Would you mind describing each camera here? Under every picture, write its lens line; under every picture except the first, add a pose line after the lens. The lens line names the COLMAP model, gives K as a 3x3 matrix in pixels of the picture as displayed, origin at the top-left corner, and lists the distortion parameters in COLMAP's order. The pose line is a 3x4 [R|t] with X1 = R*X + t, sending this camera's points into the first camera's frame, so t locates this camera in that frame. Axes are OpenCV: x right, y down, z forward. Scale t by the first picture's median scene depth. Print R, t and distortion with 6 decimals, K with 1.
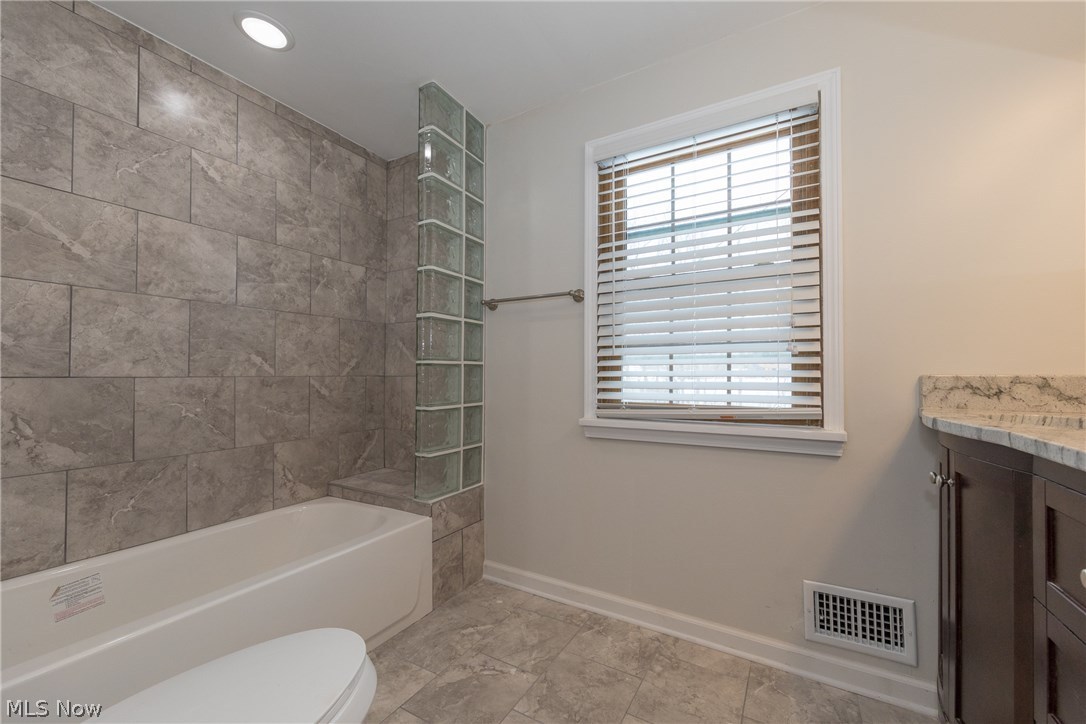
lens RADIAL K [[400.1, 0, 545.7], [0, 400.1, 365.1], [0, 0, 1]] dist [0.000291, 0.000033]
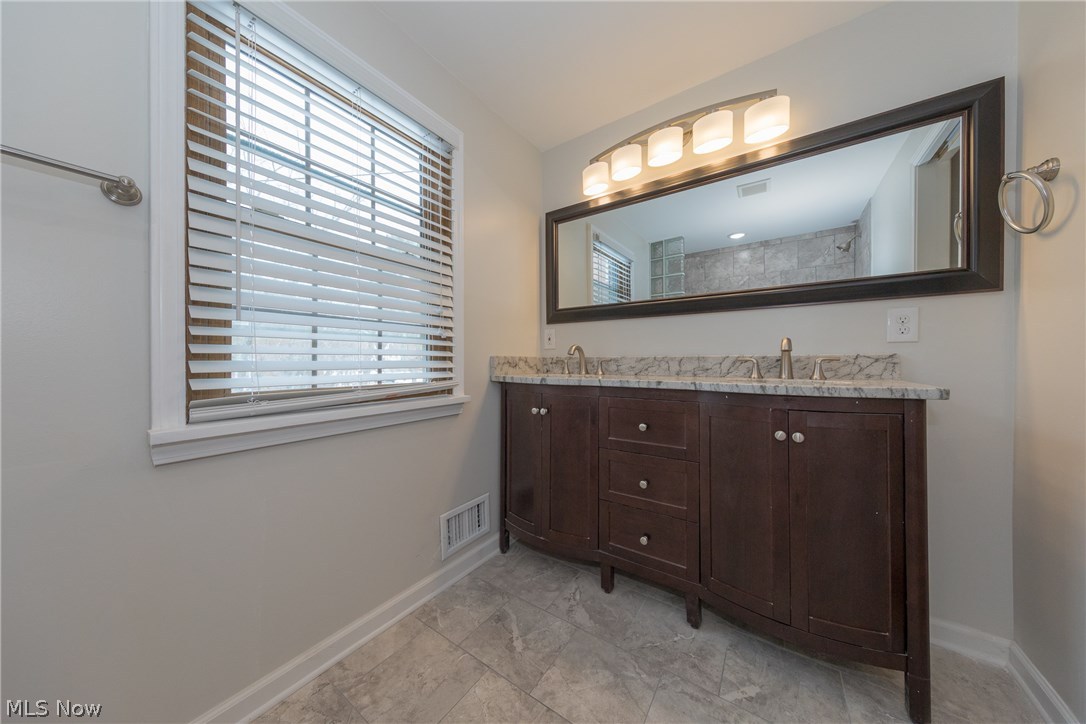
lens RADIAL K [[340.2, 0, 541.9], [0, 340.2, 359.2], [0, 0, 1]] dist [-0.025716, -0.000013]
pose [[0.065390, 0.004618, 0.997849, -0.414994], [-0.027465, 0.999619, -0.002827, 0.035030], [-0.997482, -0.027221, 0.065492, 0.645377]]
